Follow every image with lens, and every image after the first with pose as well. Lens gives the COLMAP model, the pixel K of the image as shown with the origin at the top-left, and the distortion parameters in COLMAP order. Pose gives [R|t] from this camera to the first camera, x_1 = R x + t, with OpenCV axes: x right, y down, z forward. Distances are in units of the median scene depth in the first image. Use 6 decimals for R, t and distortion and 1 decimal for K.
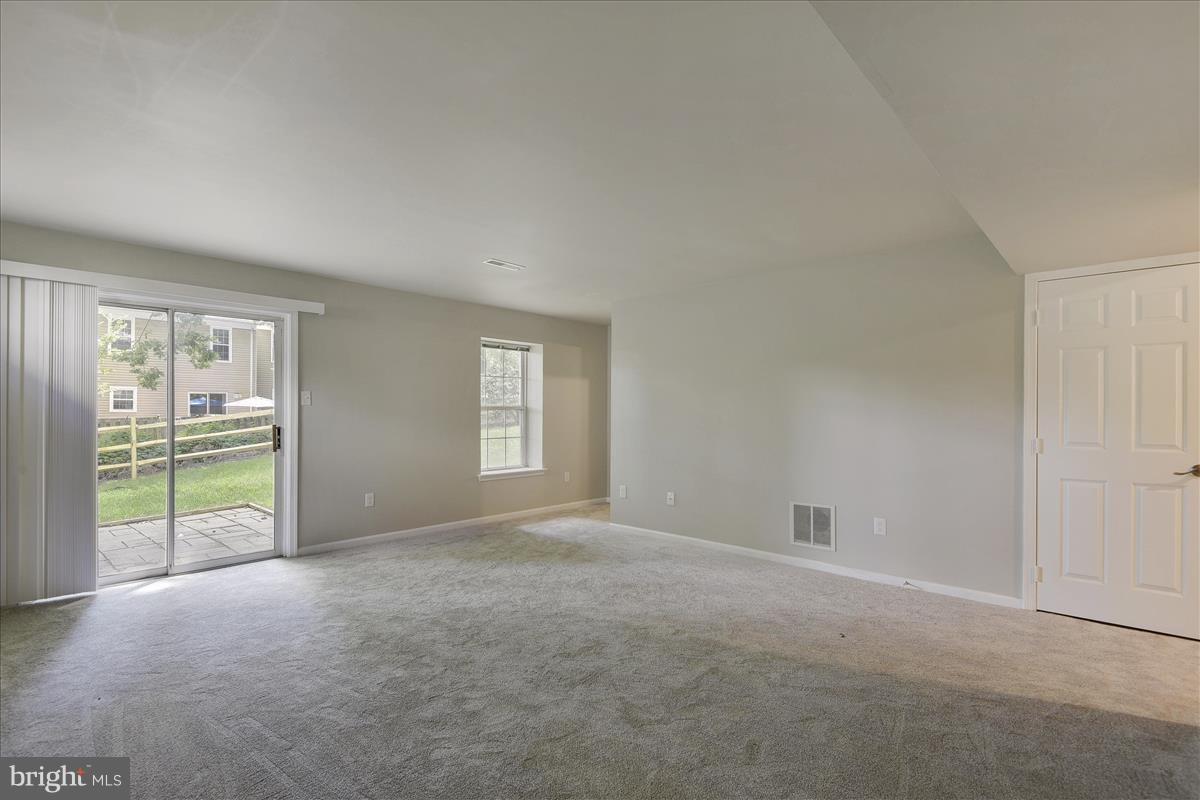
lens RADIAL K [[549.5, 0, 598.3], [0, 549.5, 403.3], [0, 0, 1]] dist [-0.000121, -0.000846]
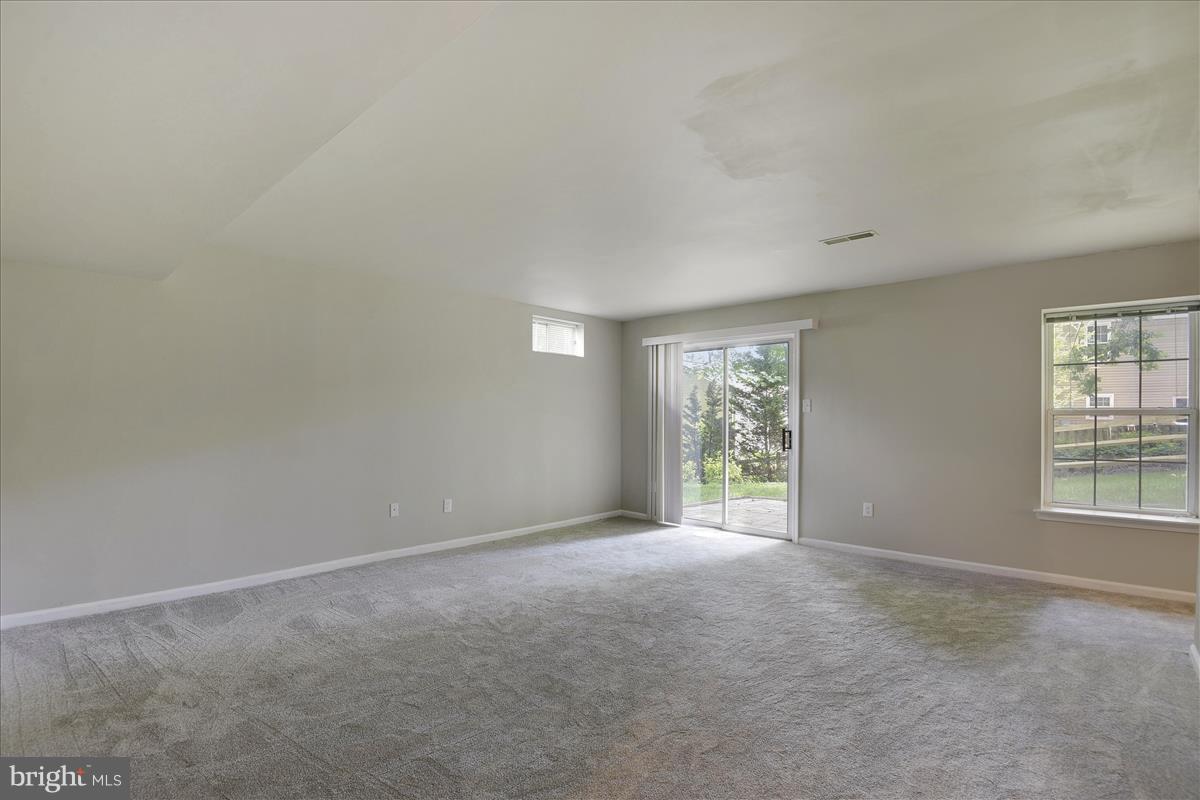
lens RADIAL K [[549.5, 0, 598.3], [0, 549.5, 403.3], [0, 0, 1]] dist [-0.000121, -0.000846]
pose [[0.028502, -0.026517, -0.999242, 0.578780], [0.011773, 0.999588, -0.026190, 0.010214], [0.999524, -0.011018, 0.028803, 0.542427]]
